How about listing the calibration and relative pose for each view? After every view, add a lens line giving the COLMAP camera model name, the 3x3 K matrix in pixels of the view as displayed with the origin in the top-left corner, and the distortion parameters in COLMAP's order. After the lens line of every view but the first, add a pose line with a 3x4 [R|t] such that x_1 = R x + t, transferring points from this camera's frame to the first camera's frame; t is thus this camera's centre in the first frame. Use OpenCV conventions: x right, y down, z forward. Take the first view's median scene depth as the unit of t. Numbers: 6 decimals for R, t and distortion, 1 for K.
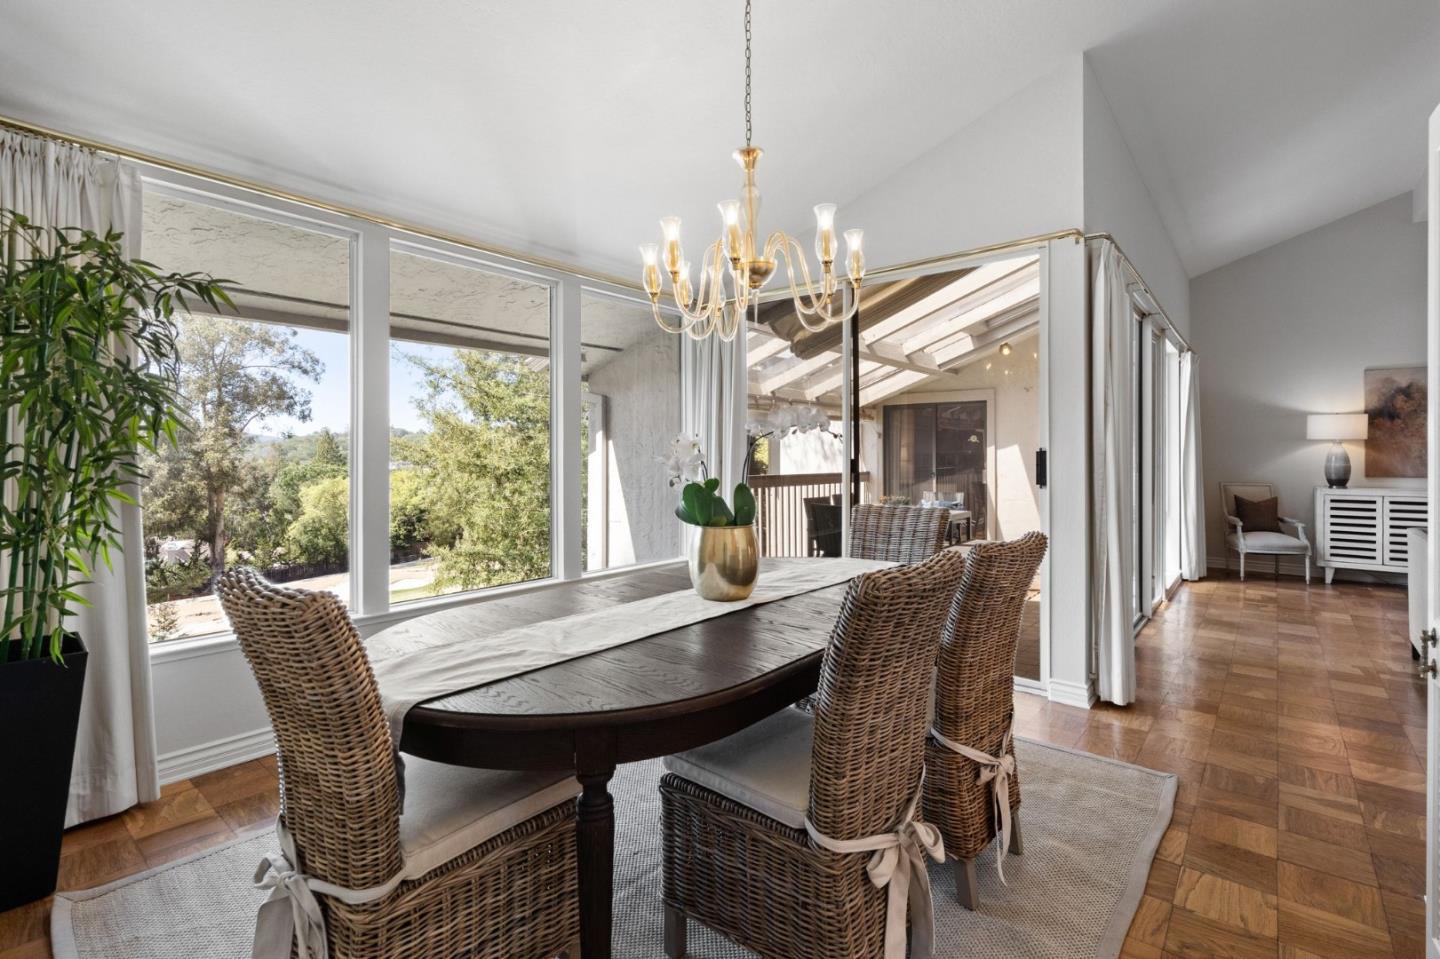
lens RADIAL K [[649.1, 0, 718.4], [0, 649.1, 475.3], [0, 0, 1]] dist [-0.000532, 0.000012]
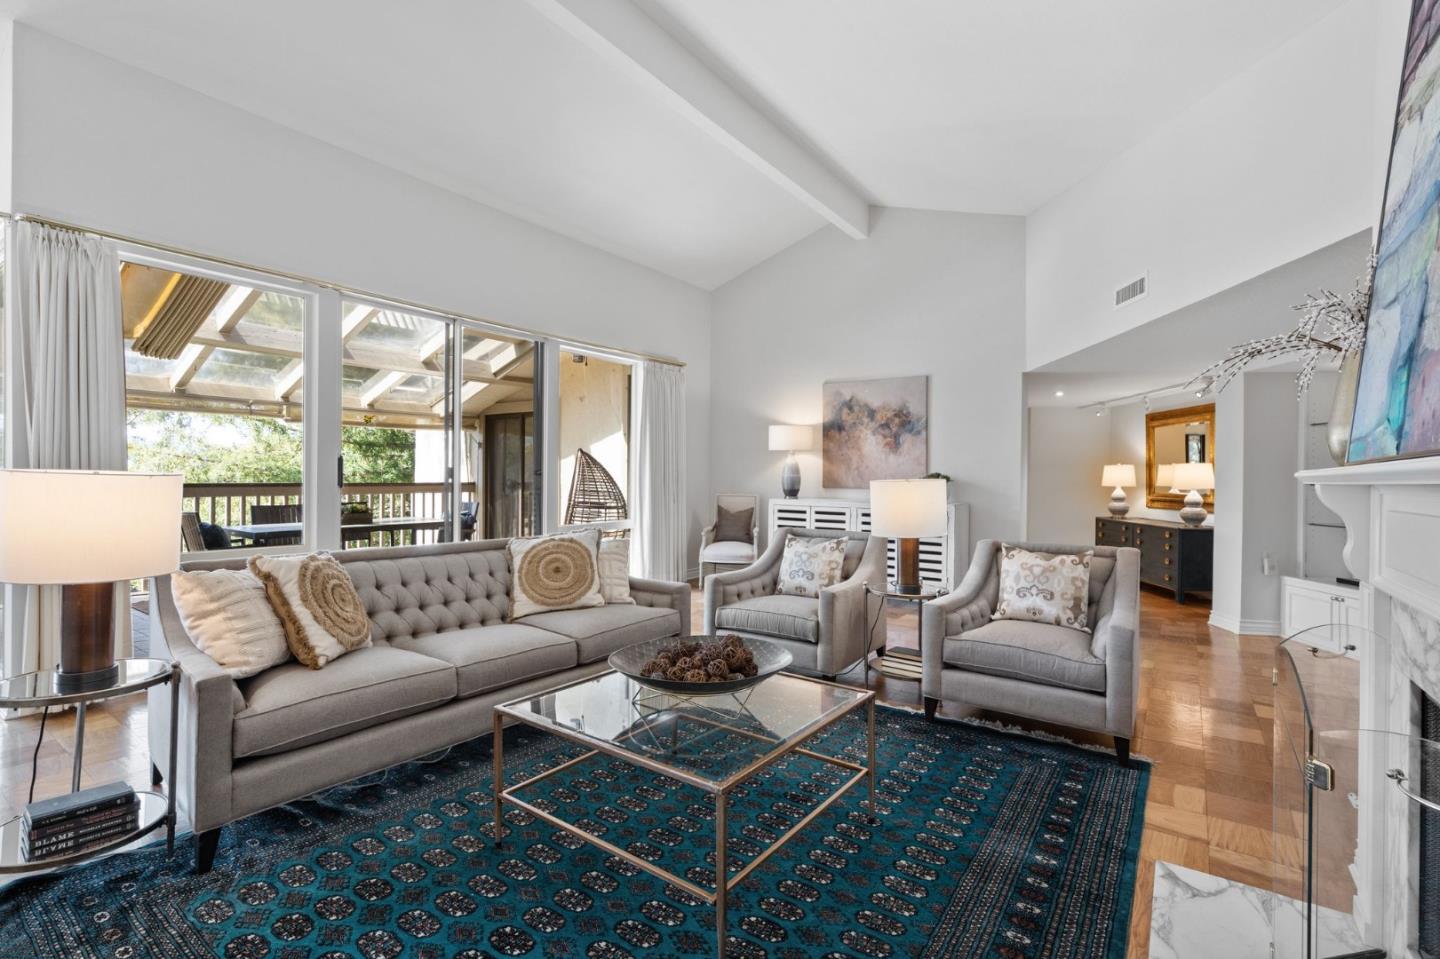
lens RADIAL K [[649.1, 0, 718.4], [0, 649.1, 475.3], [0, 0, 1]] dist [-0.000532, 0.000012]
pose [[0.997363, 0.008397, 0.072080, 0.763362], [-0.006490, 0.999624, -0.026655, 0.011135], [-0.072277, 0.026117, 0.997043, -0.003381]]
